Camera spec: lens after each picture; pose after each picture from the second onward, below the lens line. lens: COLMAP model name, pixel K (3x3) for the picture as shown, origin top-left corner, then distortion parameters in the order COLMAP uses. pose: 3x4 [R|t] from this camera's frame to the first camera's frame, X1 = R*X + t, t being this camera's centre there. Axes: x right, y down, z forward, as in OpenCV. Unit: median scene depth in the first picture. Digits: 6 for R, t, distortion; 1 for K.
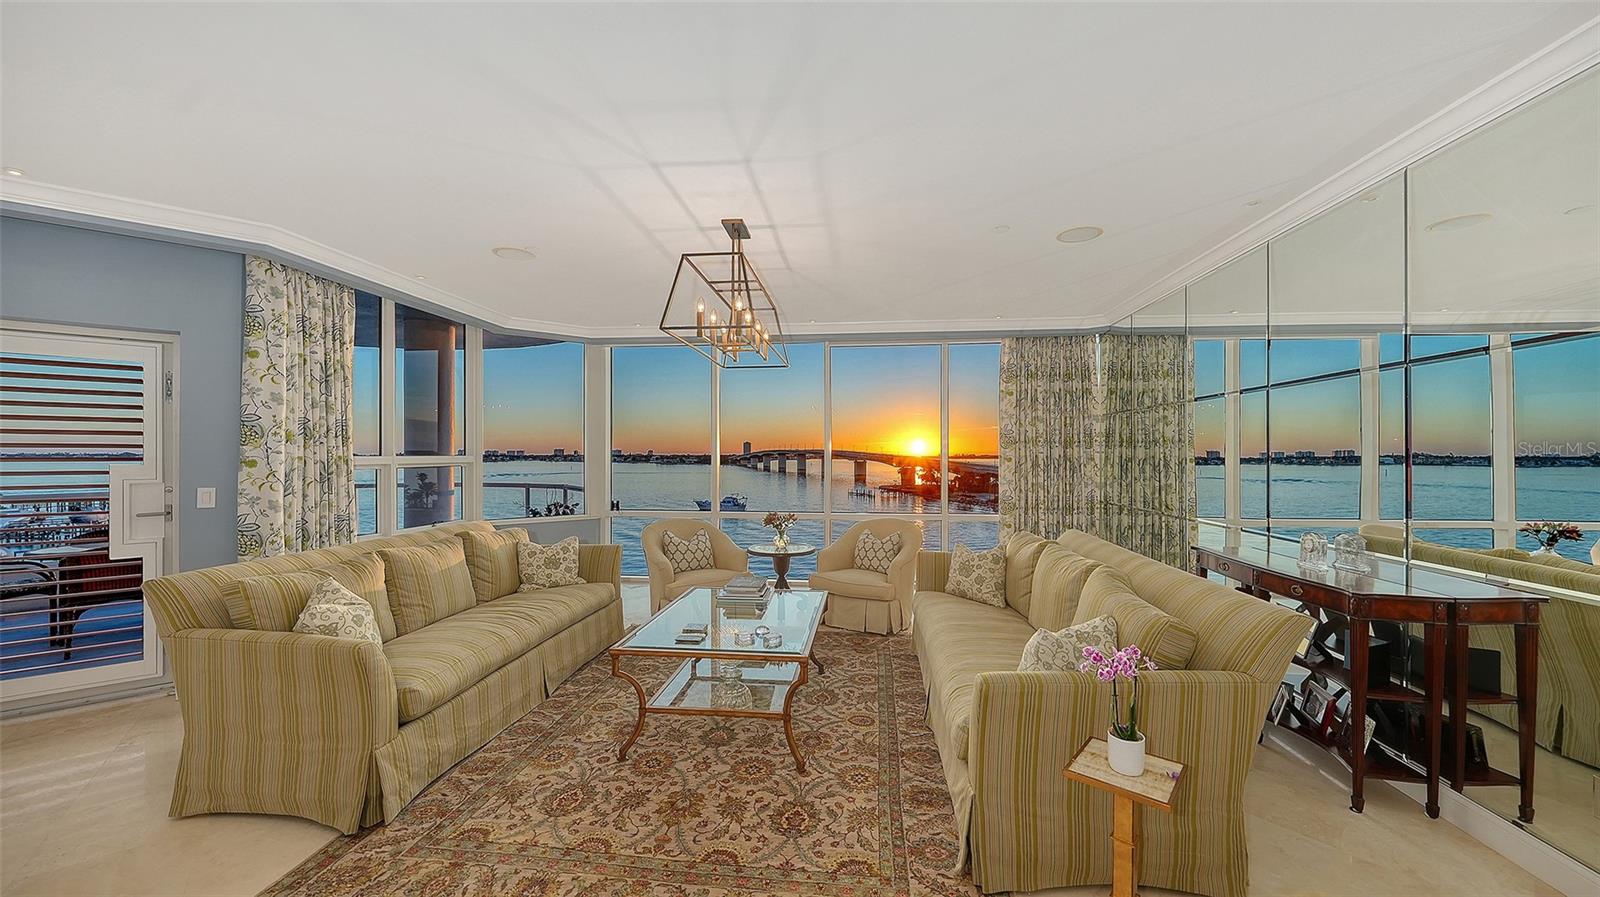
lens RADIAL K [[565.4, 0, 804.4], [0, 565.4, 455.0], [0, 0, 1]] dist [0.005047, -0.005094]
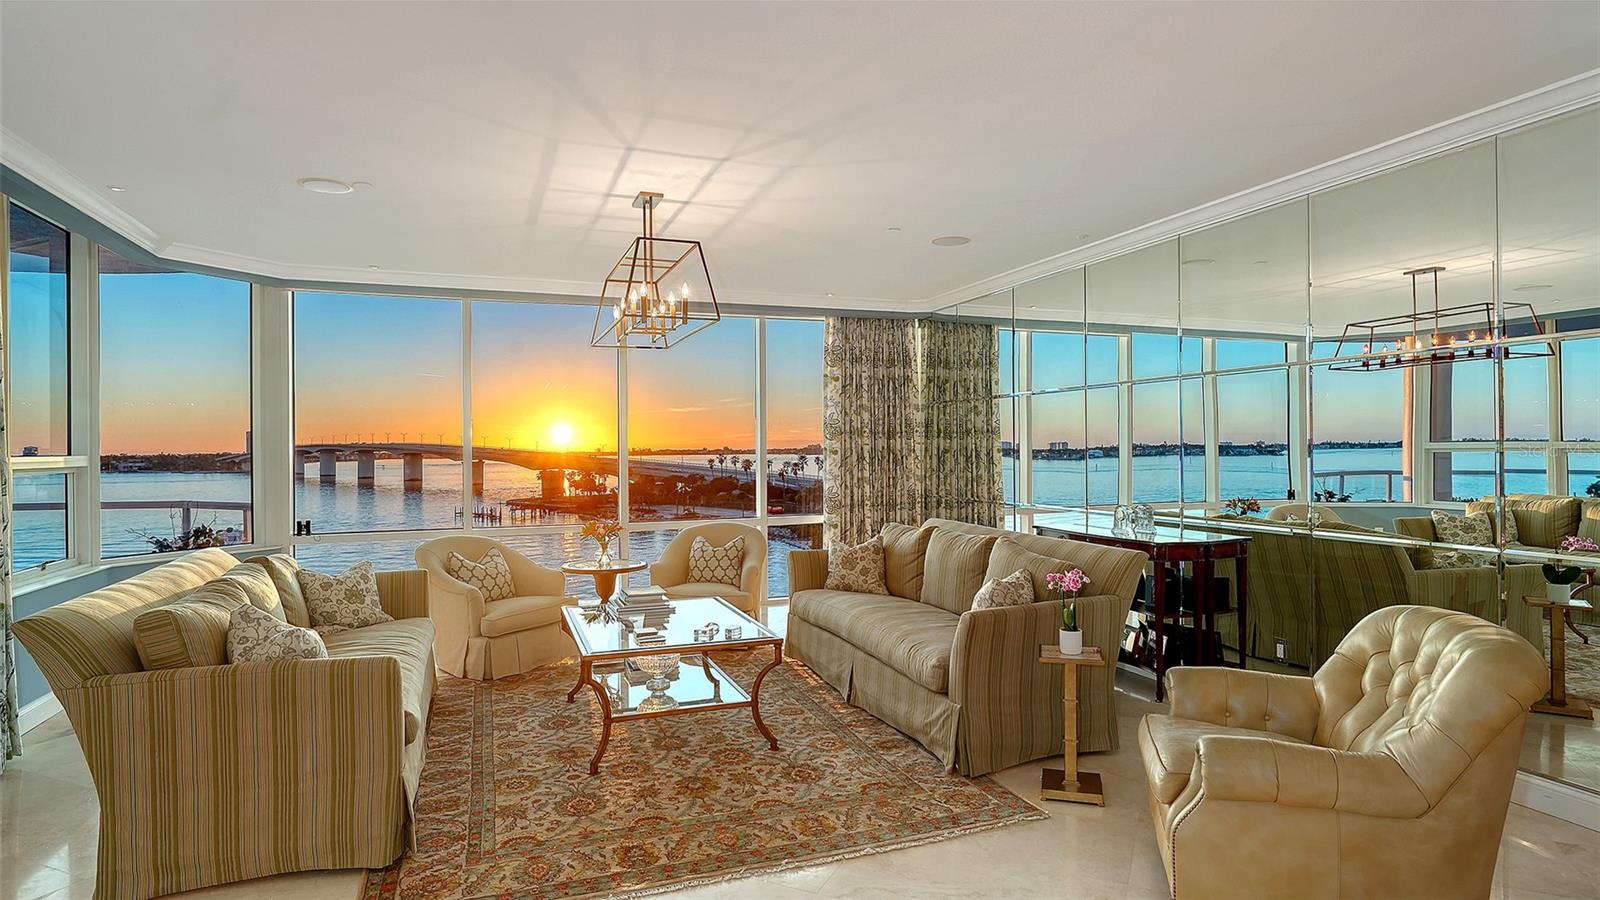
lens RADIAL K [[860.3, 0, 800.0], [0, 860.3, 450.0], [0, 0, 1]] dist [0.000776, 0.000326]
pose [[0.895083, -0.010301, 0.445781, -0.301960], [0.010289, 0.999944, 0.002446, 0.000701], [-0.445781, 0.002398, 0.895139, -0.201789]]
